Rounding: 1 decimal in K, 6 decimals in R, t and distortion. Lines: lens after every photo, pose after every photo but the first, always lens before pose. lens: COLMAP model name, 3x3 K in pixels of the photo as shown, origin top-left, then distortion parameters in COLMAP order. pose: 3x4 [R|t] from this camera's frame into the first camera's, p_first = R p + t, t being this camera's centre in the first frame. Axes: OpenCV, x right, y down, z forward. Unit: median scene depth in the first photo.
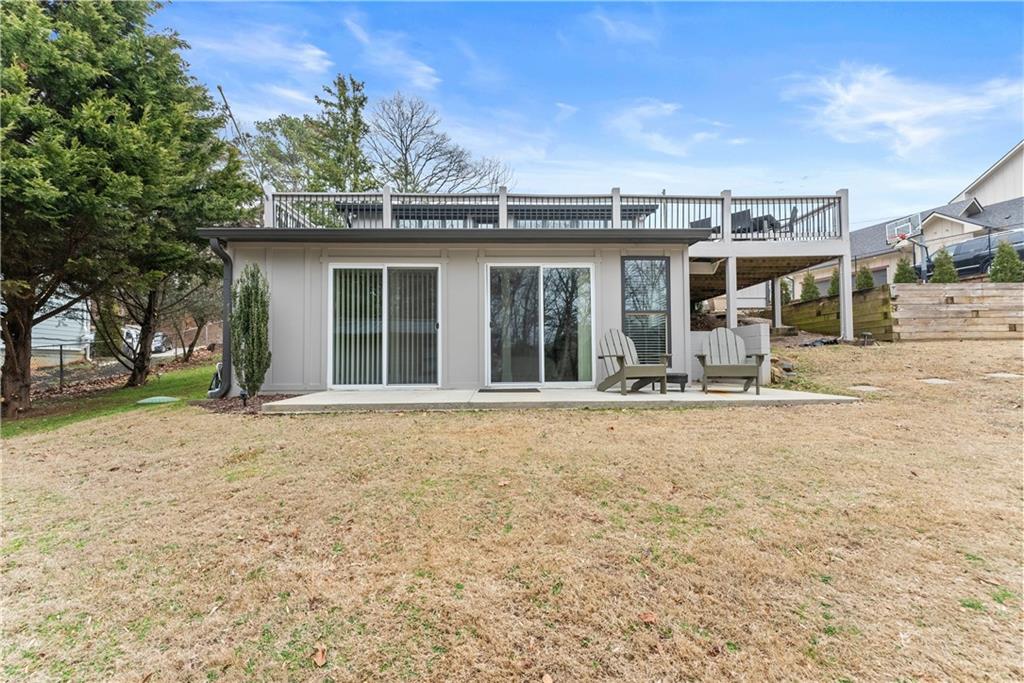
lens RADIAL K [[417.0, 0, 508.2], [0, 417.0, 356.0], [0, 0, 1]] dist [0.001756, -0.000004]
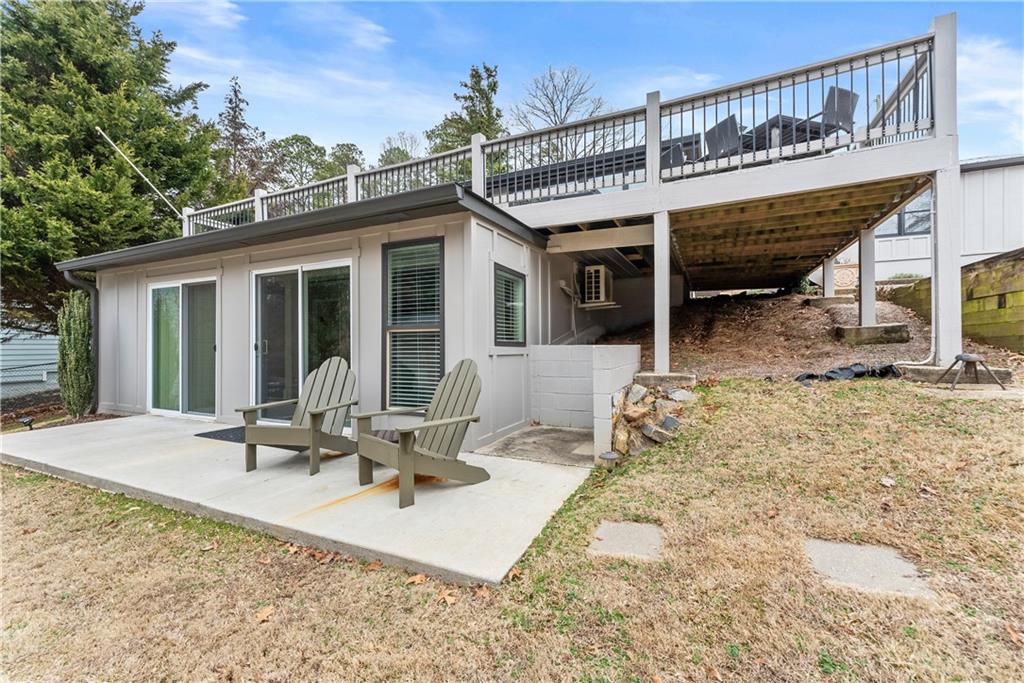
lens RADIAL K [[426.7, 0, 516.9], [0, 426.7, 341.2], [0, 0, 1]] dist [0.001192, 0.000392]
pose [[0.881475, 0.002277, -0.472225, 0.778124], [0.008044, 0.999771, 0.019836, -0.094880], [0.472162, -0.021283, 0.881255, 0.494522]]
